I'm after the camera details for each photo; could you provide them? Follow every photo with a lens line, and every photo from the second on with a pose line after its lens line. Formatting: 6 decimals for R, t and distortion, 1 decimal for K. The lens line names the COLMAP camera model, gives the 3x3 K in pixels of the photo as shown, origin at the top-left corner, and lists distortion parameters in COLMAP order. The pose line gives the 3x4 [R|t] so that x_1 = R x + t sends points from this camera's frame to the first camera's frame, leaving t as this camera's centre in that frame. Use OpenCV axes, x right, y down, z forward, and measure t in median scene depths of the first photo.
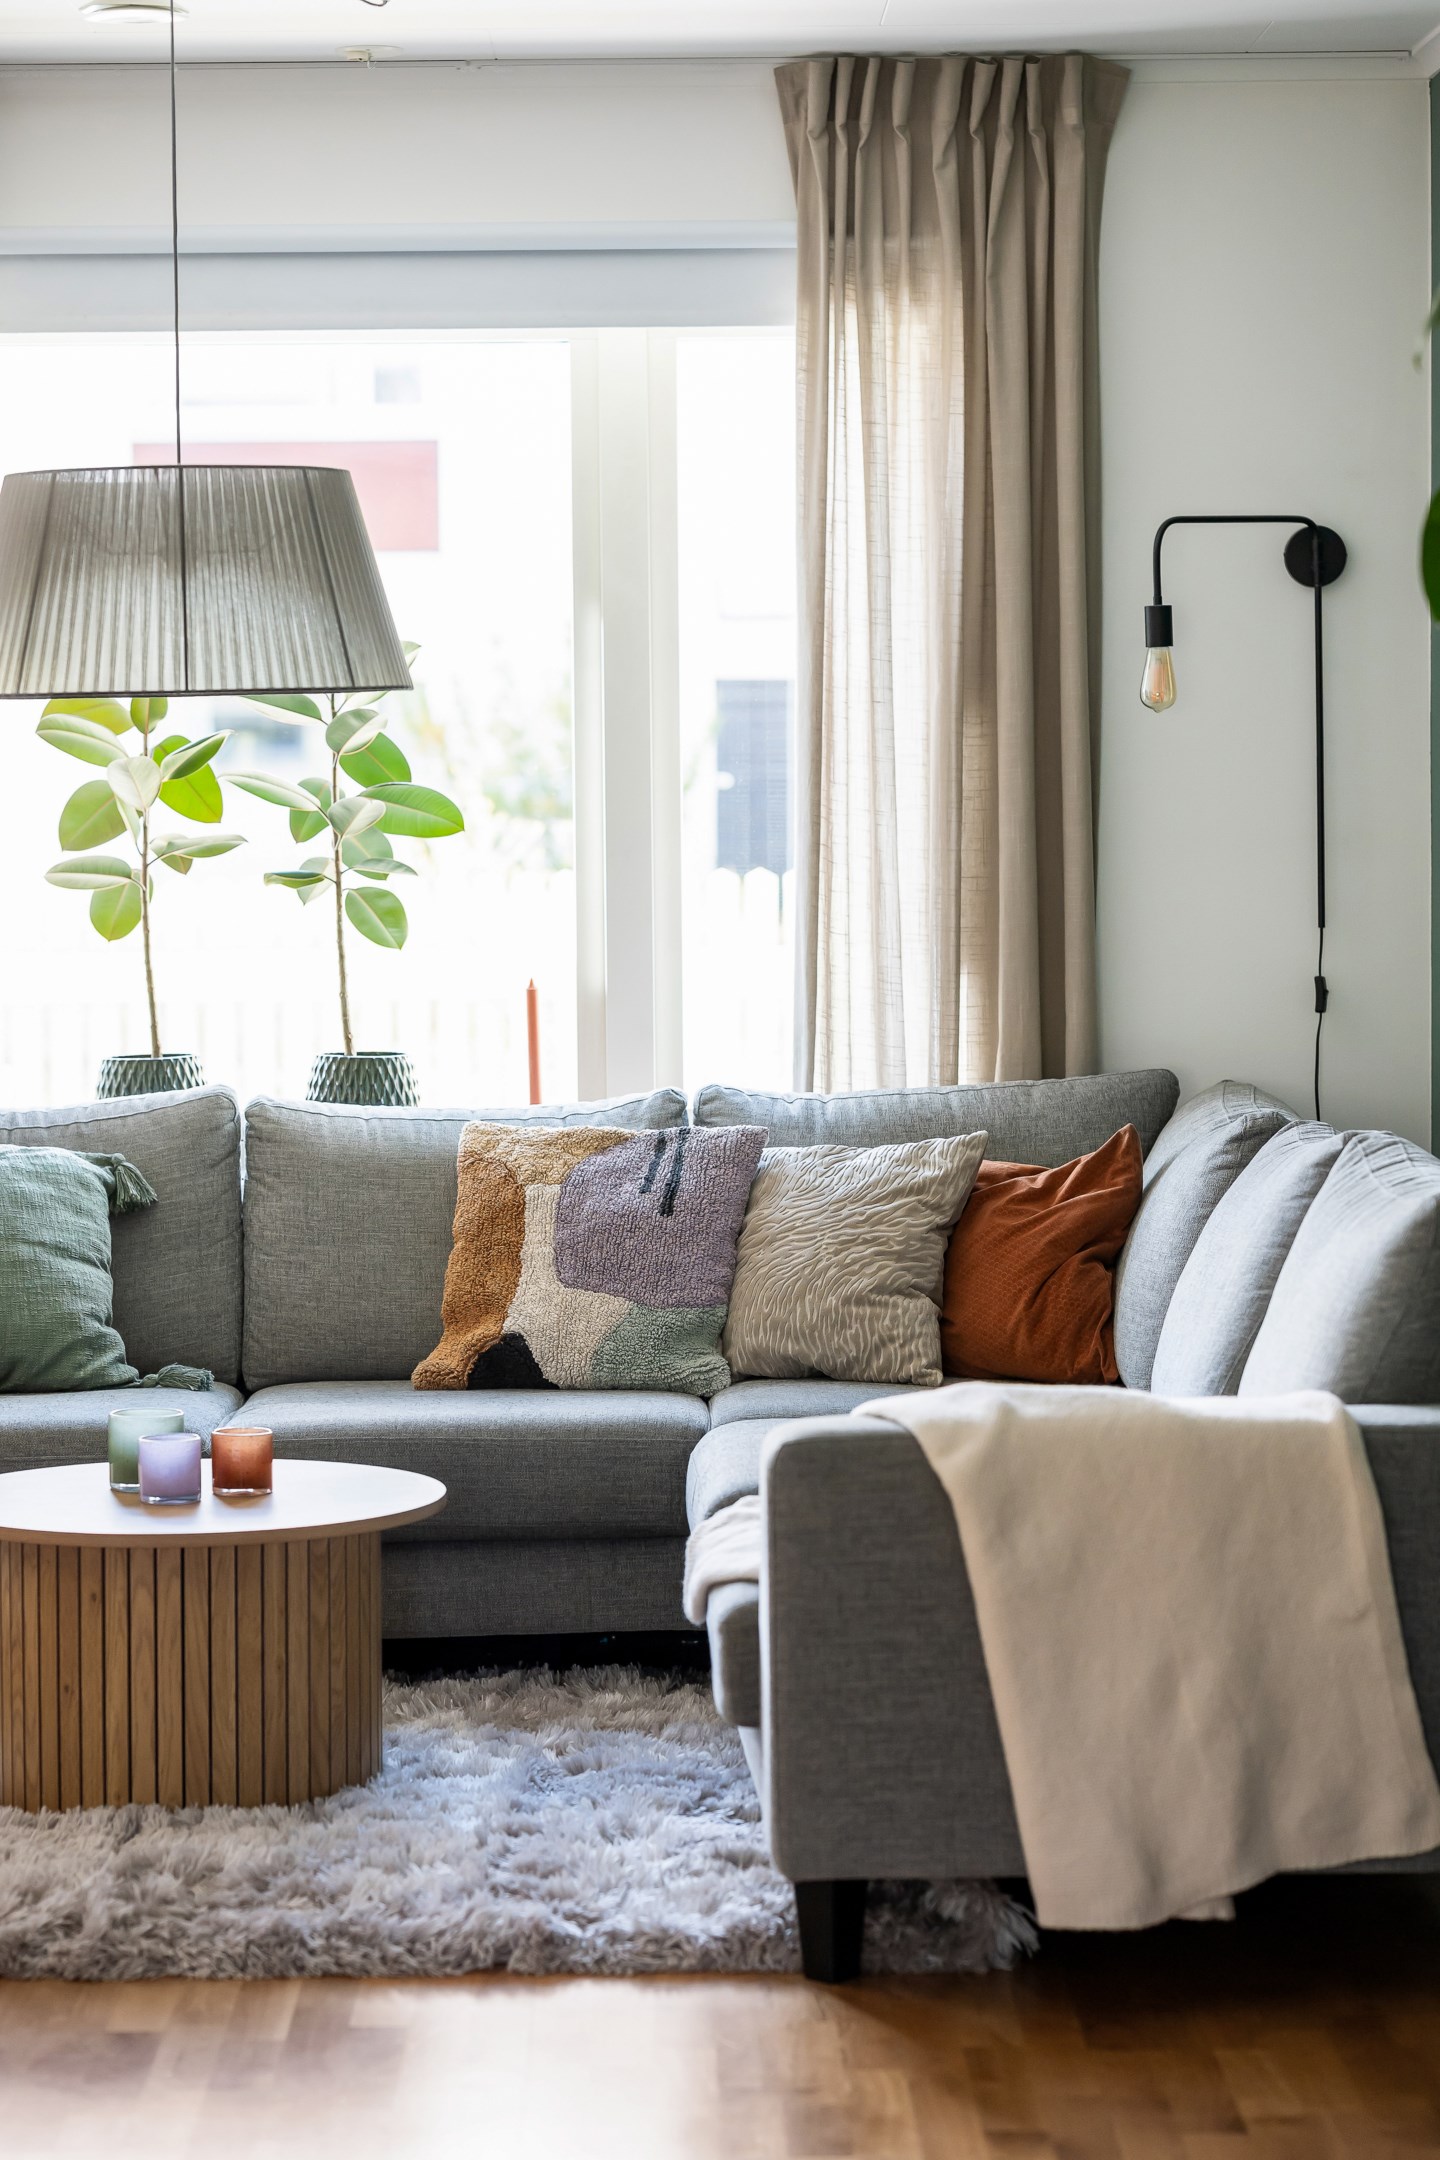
lens RADIAL K [[5100.0, 0, 720.0], [0, 5100.0, 1080.0], [0, 0, 1]] dist [0.044132, -0.573296]
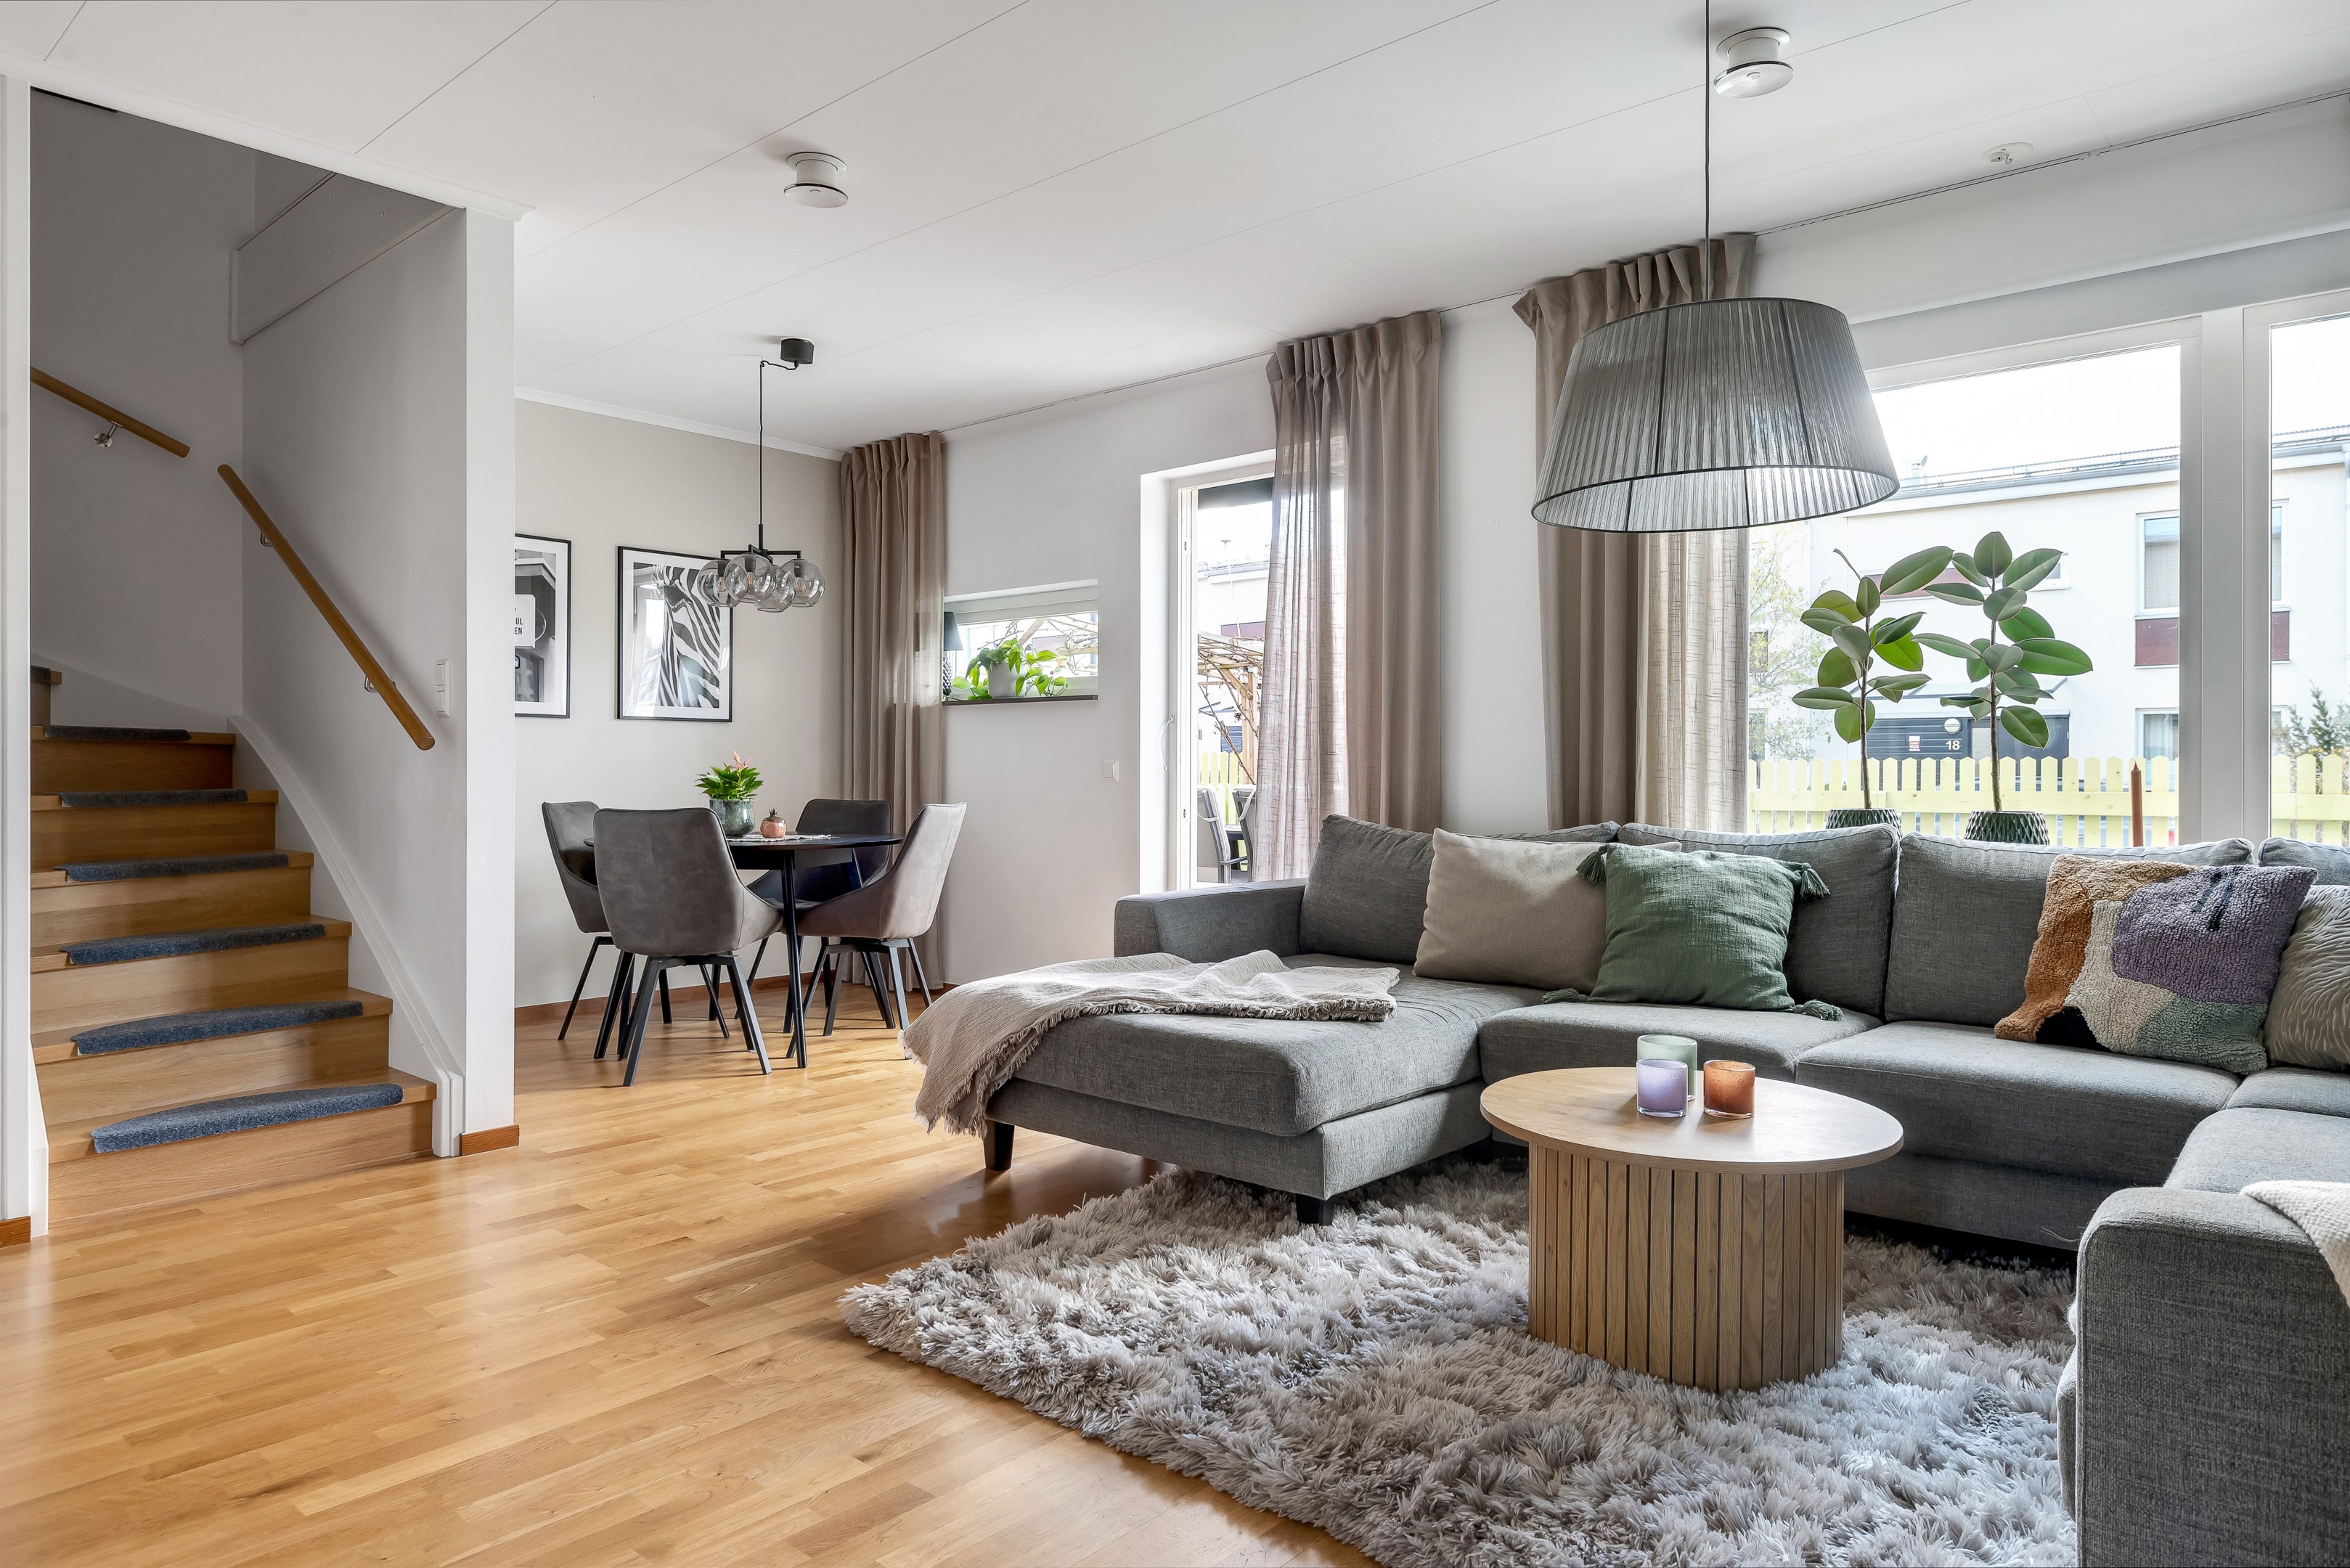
lens RADIAL K [[1429.5, 0, 1175.0], [0, 1429.5, 784.0], [0, 0, 1]] dist [-0.003849, -0.004035]
pose [[0.739877, 0.016955, -0.672529, 0.037783], [-0.050548, 0.998258, -0.030443, 0.013493], [0.670841, 0.056519, 0.739444, 0.544431]]
